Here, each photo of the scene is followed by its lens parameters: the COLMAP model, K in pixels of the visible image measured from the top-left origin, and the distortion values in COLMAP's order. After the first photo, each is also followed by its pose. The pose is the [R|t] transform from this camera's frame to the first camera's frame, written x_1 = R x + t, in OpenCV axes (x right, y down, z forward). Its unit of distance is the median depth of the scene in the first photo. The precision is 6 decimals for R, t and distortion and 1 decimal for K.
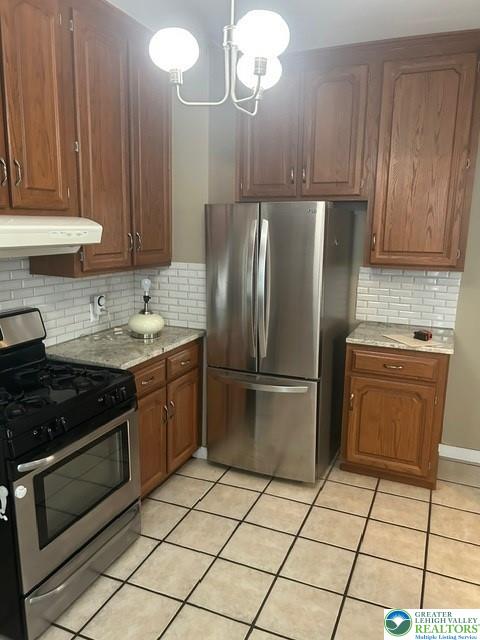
lens RADIAL K [[483.9, 0, 244.8], [0, 483.9, 315.4], [0, 0, 1]] dist [0.048340, -0.056368]
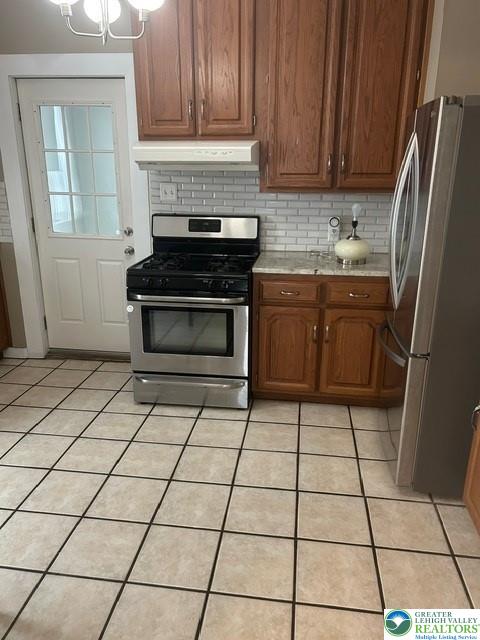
lens RADIAL K [[483.9, 0, 242.6], [0, 483.9, 318.2], [0, 0, 1]] dist [0.048340, -0.056368]
pose [[0.261639, 0.277179, -0.924509, 0.826737], [-0.180329, 0.955047, 0.235301, -0.051106], [0.948170, 0.105152, 0.299861, 0.590738]]
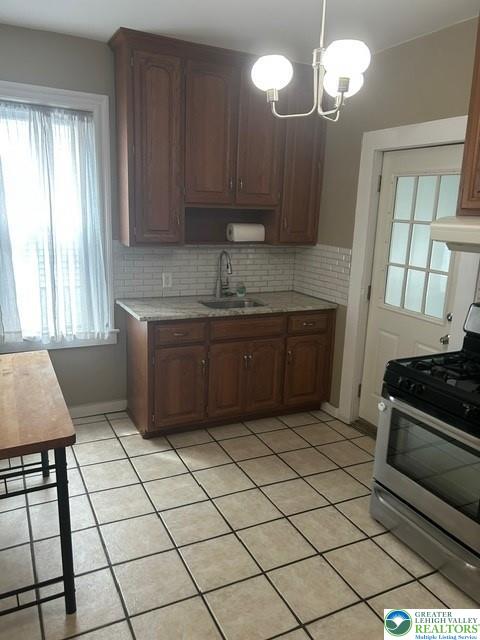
lens RADIAL K [[483.9, 0, 235.3], [0, 483.9, 319.0], [0, 0, 1]] dist [0.048340, -0.056368]
pose [[-0.653675, 0.128866, -0.745723, 0.585705], [-0.186319, 0.927659, 0.323627, -0.178082], [0.733481, 0.350489, -0.582377, 0.971193]]
